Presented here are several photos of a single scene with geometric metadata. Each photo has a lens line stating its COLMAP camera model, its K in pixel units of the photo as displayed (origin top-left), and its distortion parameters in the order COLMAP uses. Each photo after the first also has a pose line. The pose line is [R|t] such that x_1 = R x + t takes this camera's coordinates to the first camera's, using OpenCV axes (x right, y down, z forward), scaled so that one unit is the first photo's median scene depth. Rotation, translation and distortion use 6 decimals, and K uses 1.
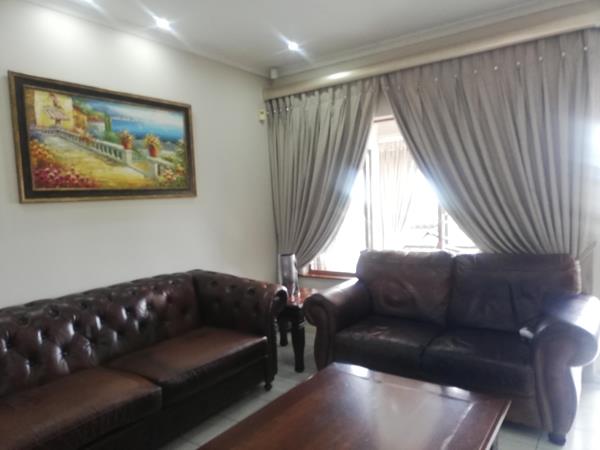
lens RADIAL K [[459.0, 0, 292.7], [0, 459.0, 232.7], [0, 0, 1]] dist [-0.006863, -0.003837]
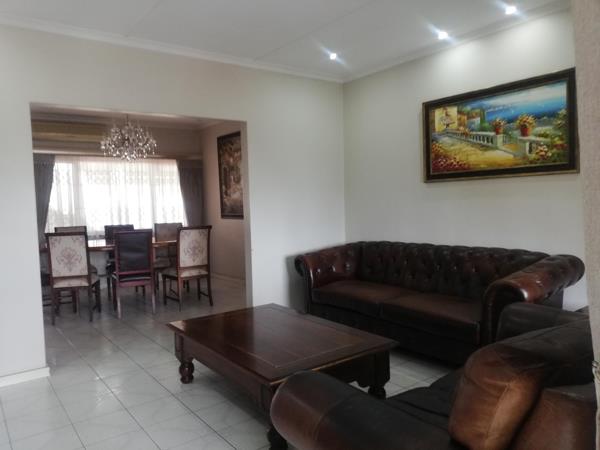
lens RADIAL K [[459.0, 0, 292.7], [0, 459.0, 232.7], [0, 0, 1]] dist [-0.006863, -0.003837]
pose [[-0.330706, 0.096691, -0.938768, 0.941404], [-0.046427, 0.991866, 0.118515, -0.051134], [0.942591, 0.082778, -0.323527, 0.934496]]
